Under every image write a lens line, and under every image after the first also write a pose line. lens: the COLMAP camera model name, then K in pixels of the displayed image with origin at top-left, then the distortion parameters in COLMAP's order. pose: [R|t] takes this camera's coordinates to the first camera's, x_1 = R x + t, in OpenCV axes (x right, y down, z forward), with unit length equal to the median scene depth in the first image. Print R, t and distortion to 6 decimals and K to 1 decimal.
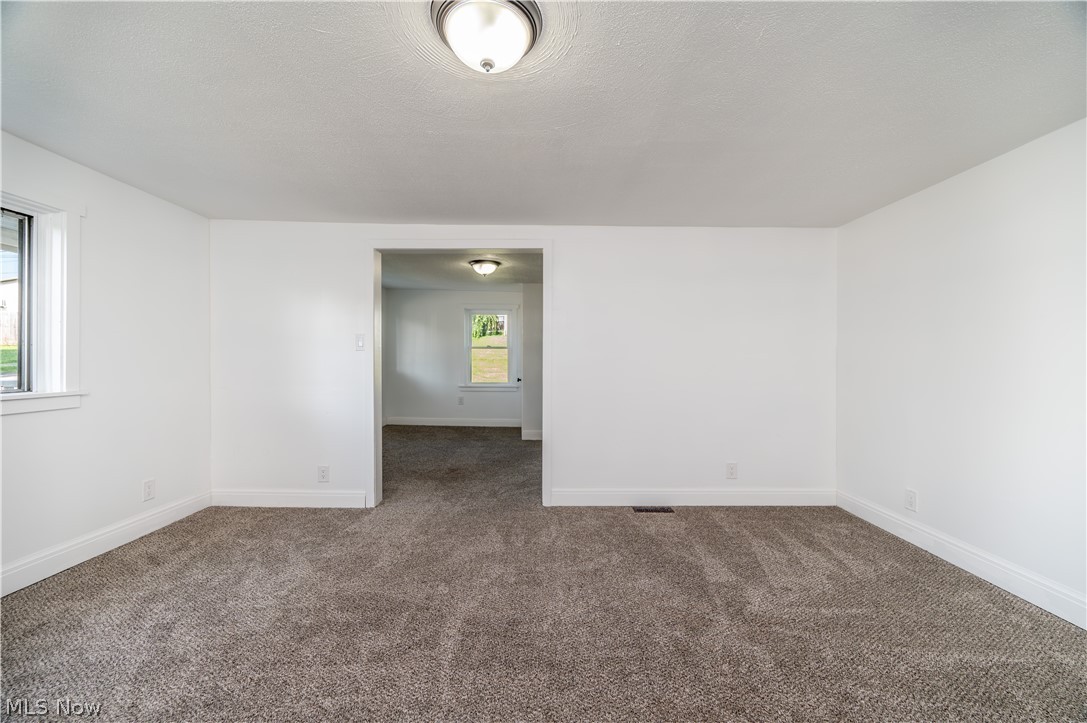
lens RADIAL K [[427.3, 0, 540.6], [0, 427.3, 359.7], [0, 0, 1]] dist [-0.002630, 0.000512]
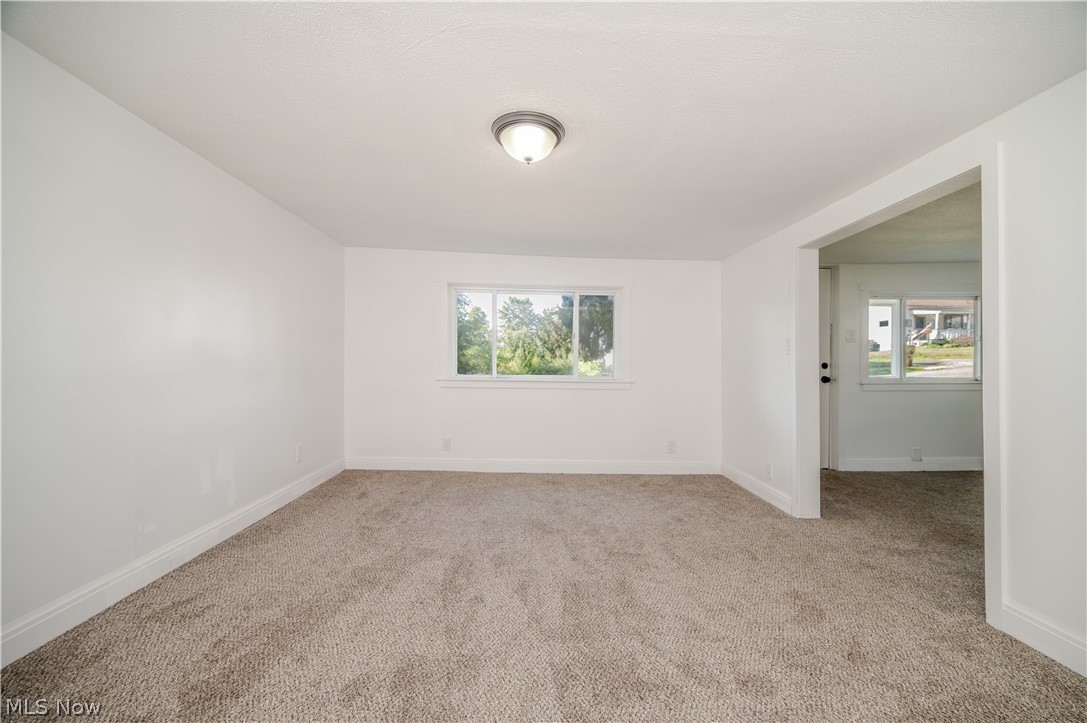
lens RADIAL K [[427.3, 0, 540.5], [0, 427.3, 363.3], [0, 0, 1]] dist [-0.002630, 0.000512]
pose [[0.033391, -0.007011, -0.999418, 0.619655], [-0.006160, 0.999955, -0.007220, 0.012497], [0.999423, 0.006398, 0.033346, 0.448816]]
